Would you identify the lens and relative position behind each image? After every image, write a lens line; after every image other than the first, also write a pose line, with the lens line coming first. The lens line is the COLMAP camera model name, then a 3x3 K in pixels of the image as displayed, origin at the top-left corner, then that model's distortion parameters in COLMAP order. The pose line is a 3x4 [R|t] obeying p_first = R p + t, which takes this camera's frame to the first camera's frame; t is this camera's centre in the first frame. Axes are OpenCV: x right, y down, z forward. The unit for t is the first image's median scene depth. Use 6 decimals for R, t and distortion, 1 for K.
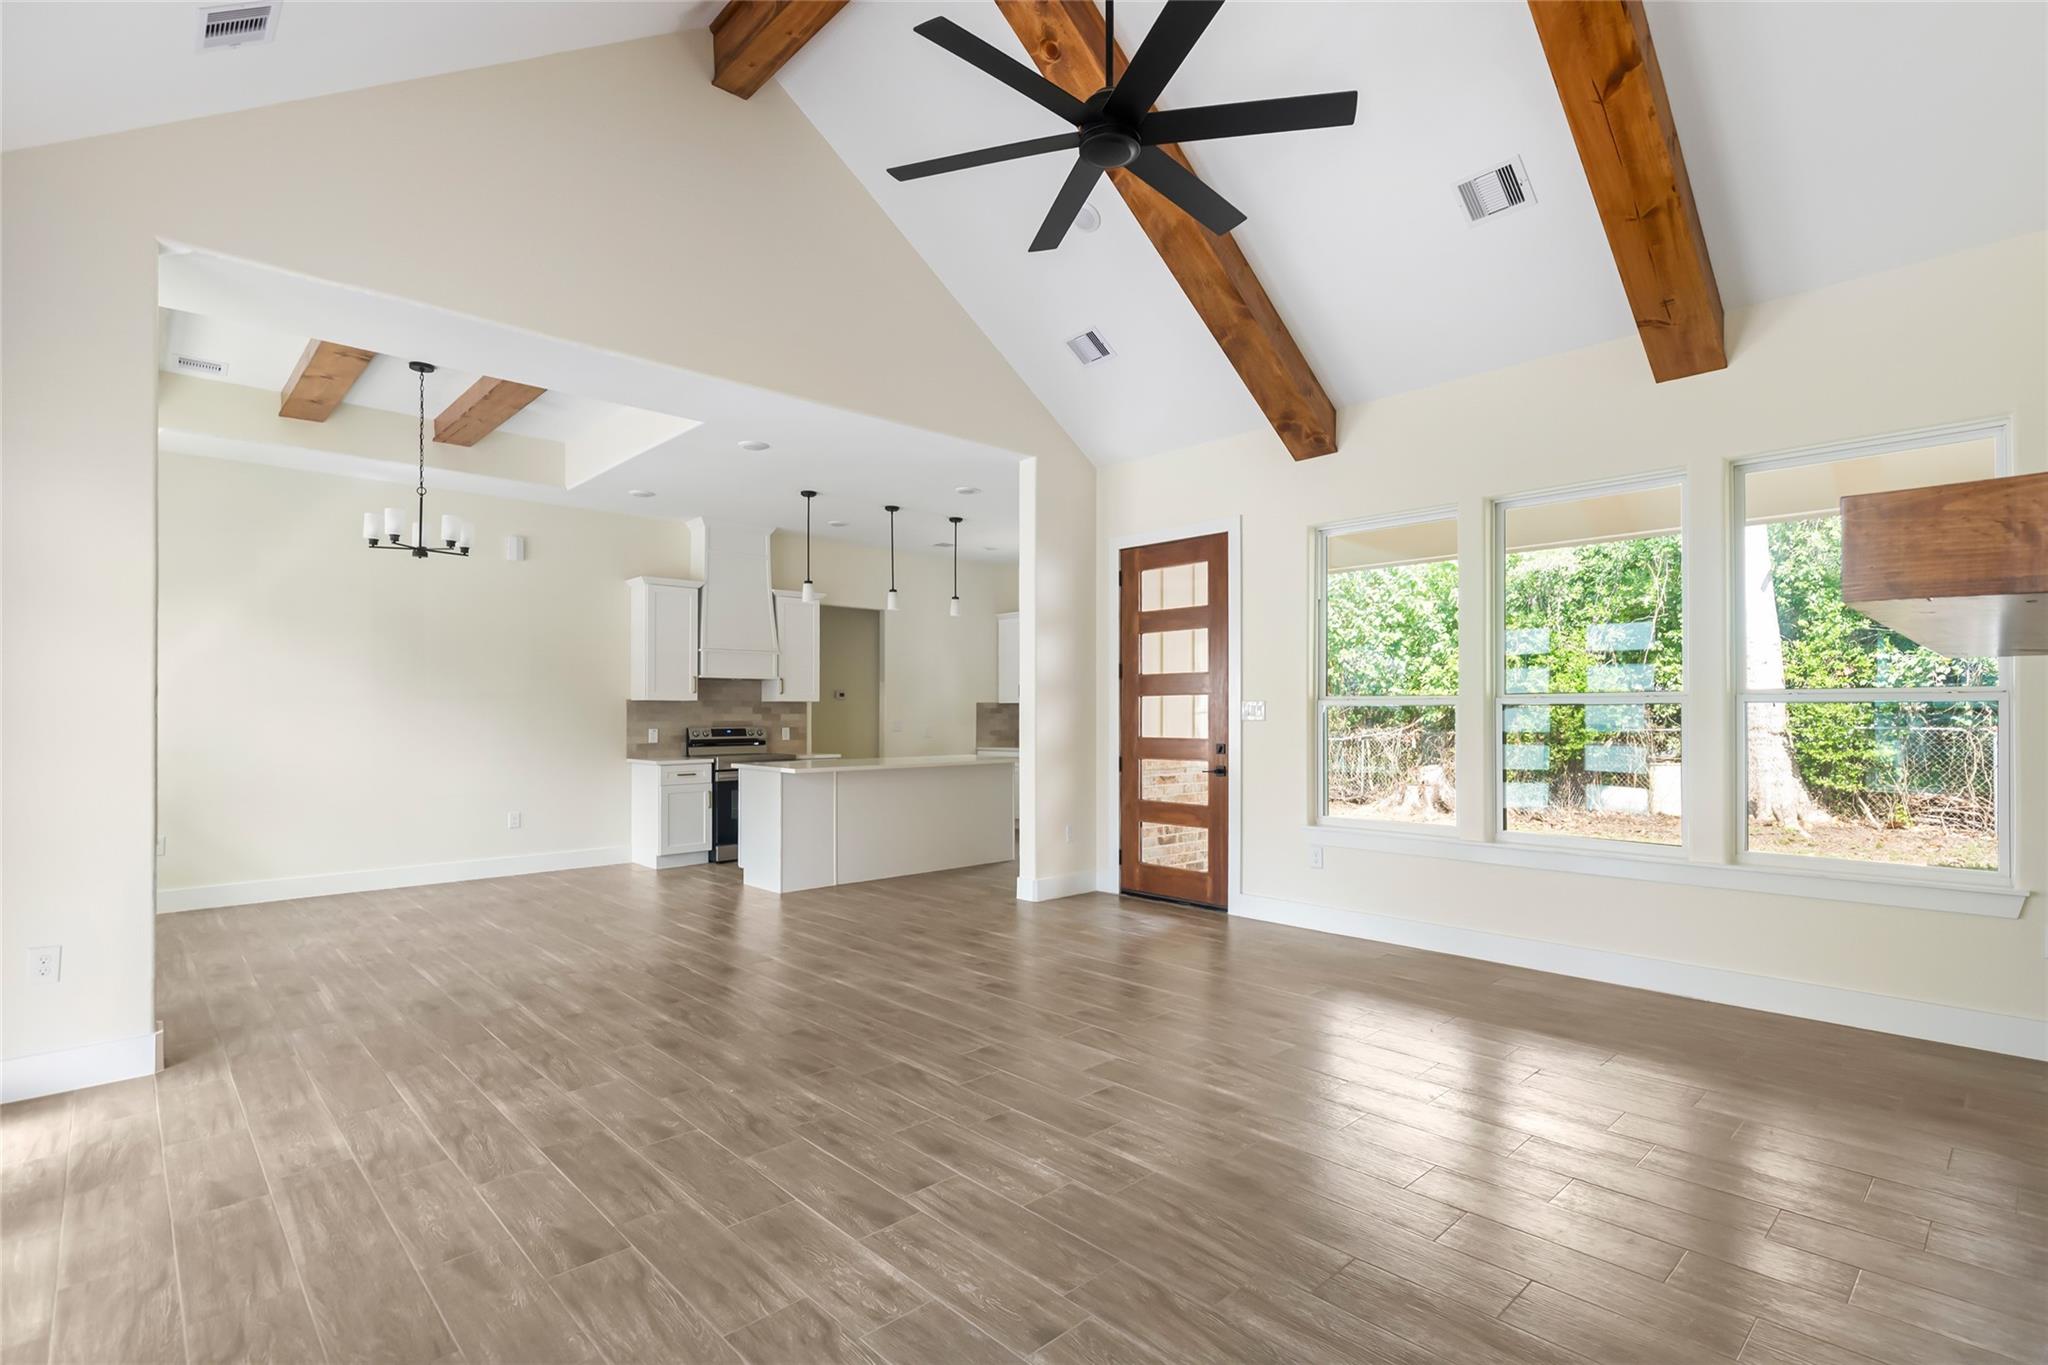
lens RADIAL K [[960.7, 0, 1055.3], [0, 960.7, 711.6], [0, 0, 1]] dist [0.000398, -0.000168]
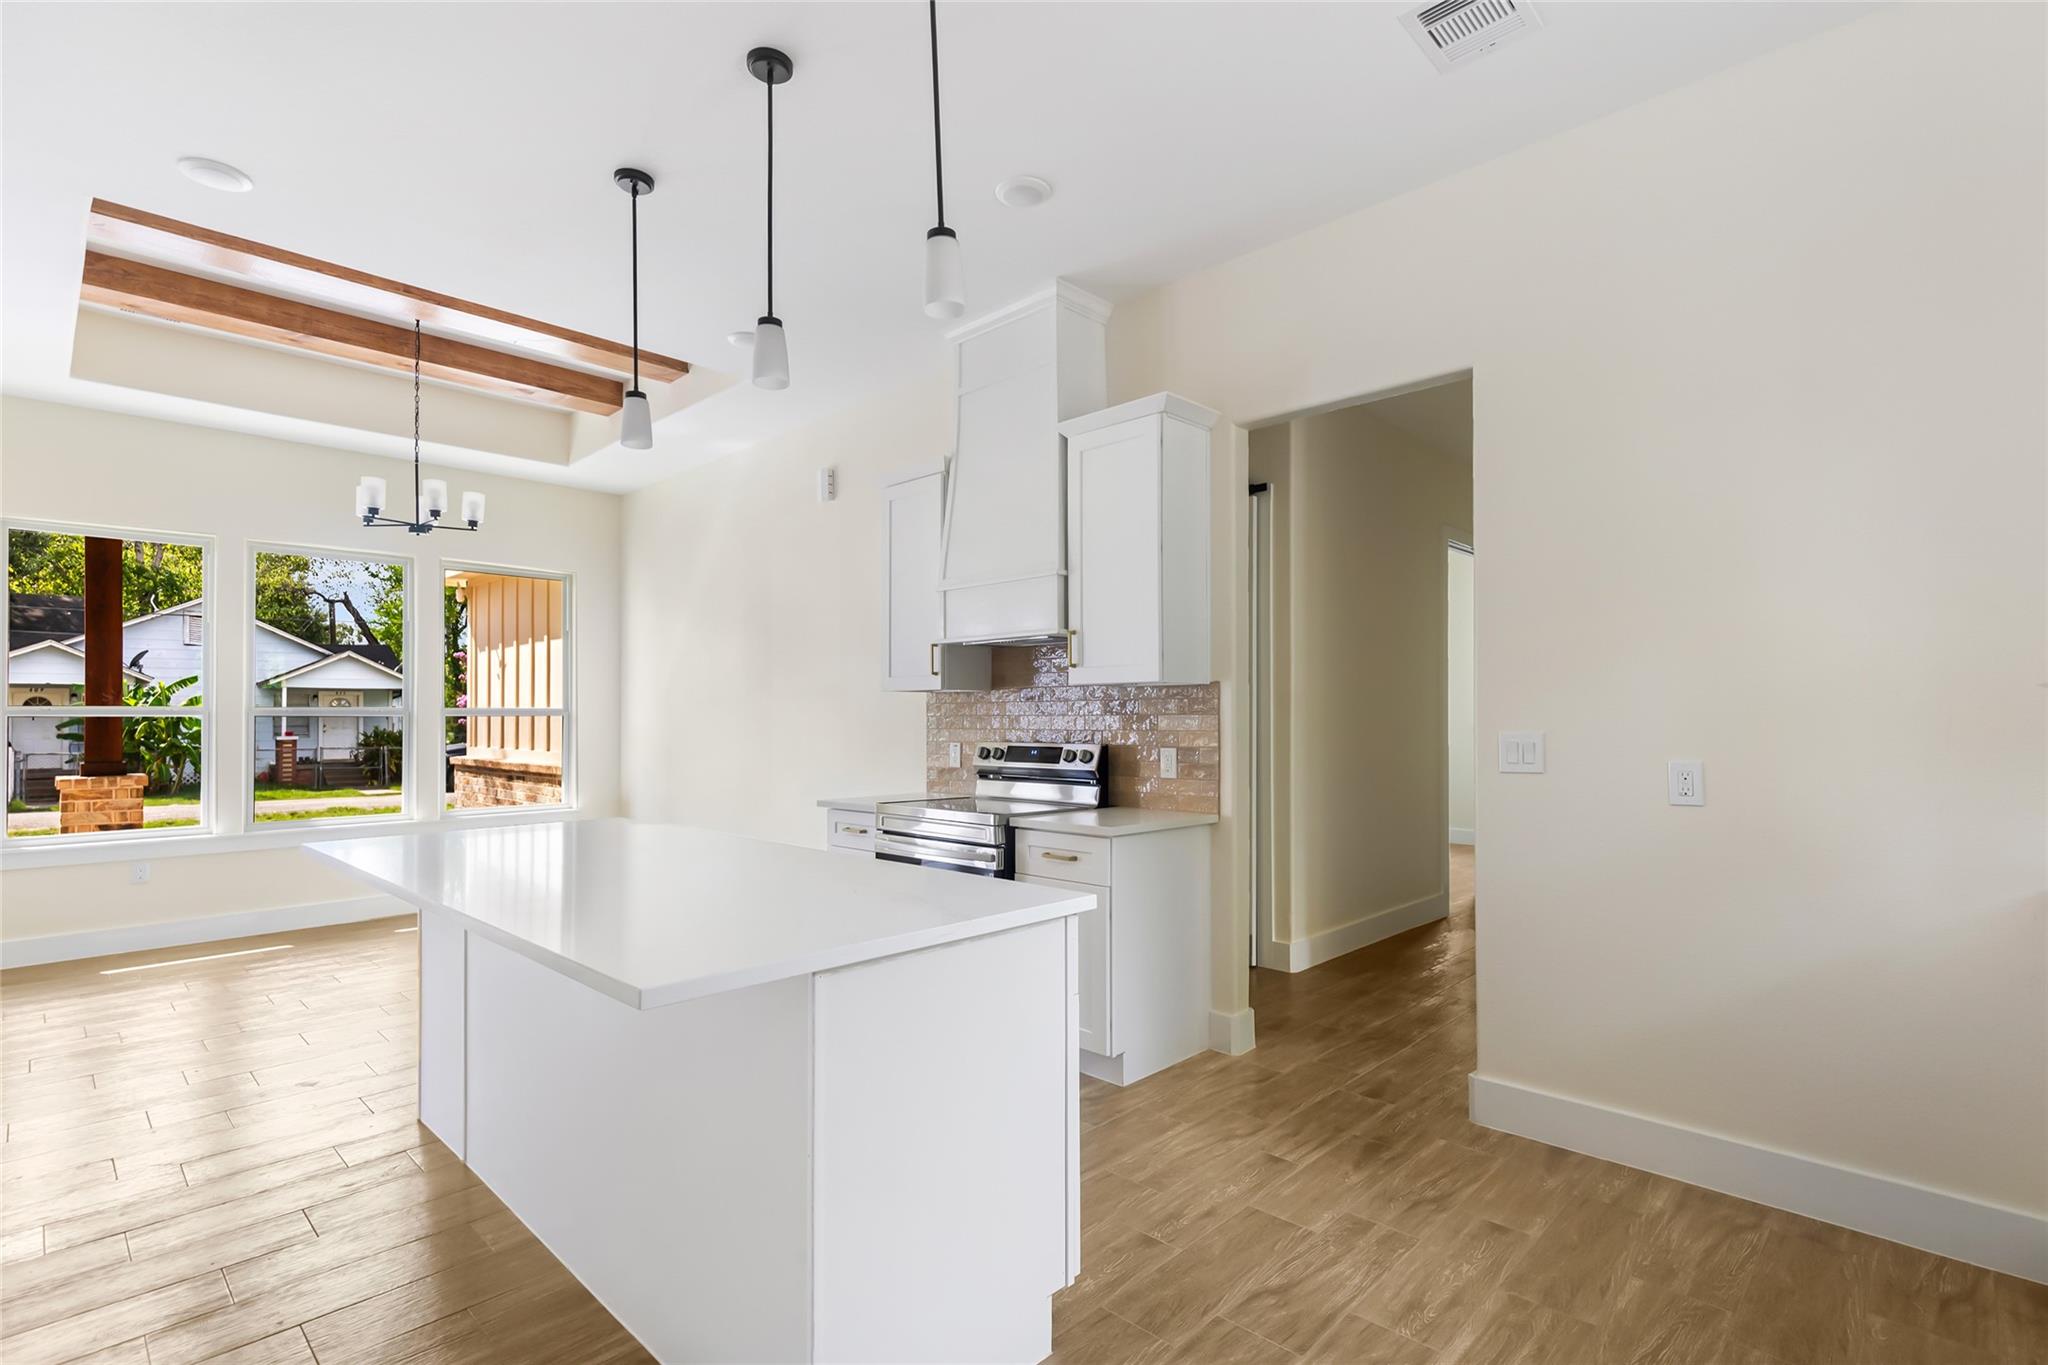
lens RADIAL K [[941.3, 0, 1027.4], [0, 941.3, 709.5], [0, 0, 1]] dist [0.000075, -0.000109]
pose [[0.031334, -0.004678, -0.999498, 0.135267], [0.005982, 0.999972, -0.004493, 0.001682], [0.999491, -0.005839, 0.031361, 1.046050]]
